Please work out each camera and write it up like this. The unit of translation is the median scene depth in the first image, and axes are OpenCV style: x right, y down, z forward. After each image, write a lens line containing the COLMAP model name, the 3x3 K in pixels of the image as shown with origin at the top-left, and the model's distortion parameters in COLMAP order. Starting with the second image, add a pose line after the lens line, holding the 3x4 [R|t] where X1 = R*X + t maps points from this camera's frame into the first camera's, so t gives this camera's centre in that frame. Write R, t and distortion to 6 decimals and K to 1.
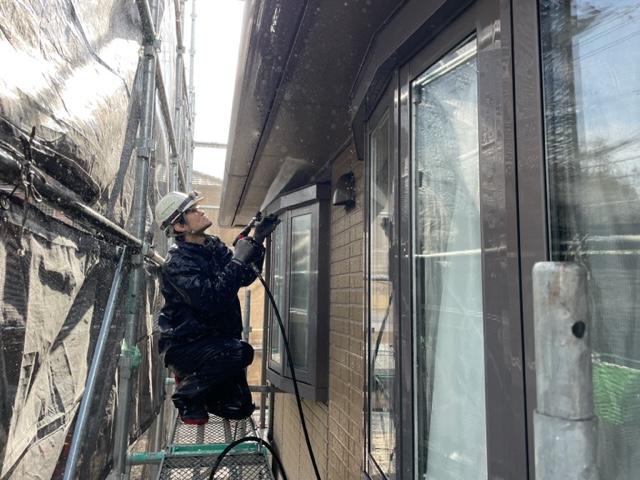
lens RADIAL K [[489.2, 0, 320.0], [0, 489.2, 240.0], [0, 0, 1]] dist [0.079716, -0.089928]
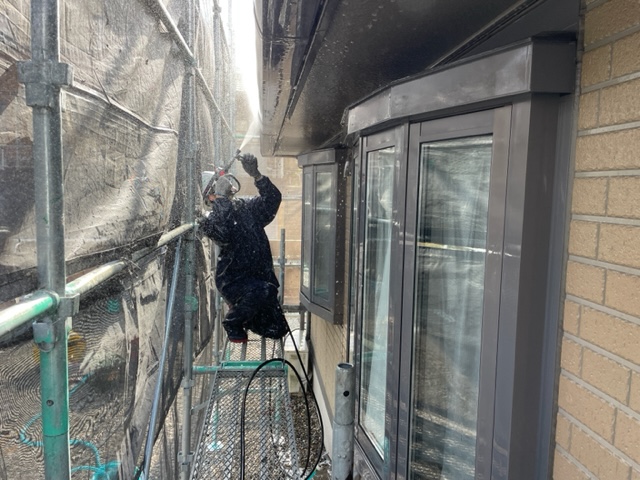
lens RADIAL K [[489.2, 0, 320.0], [0, 489.2, 240.0], [0, 0, 1]] dist [0.079716, -0.089928]
pose [[0.994178, 0.013624, -0.106885, 0.093629], [0.010101, 0.975821, 0.218338, -0.172779], [0.107276, -0.218146, 0.970002, -0.201687]]
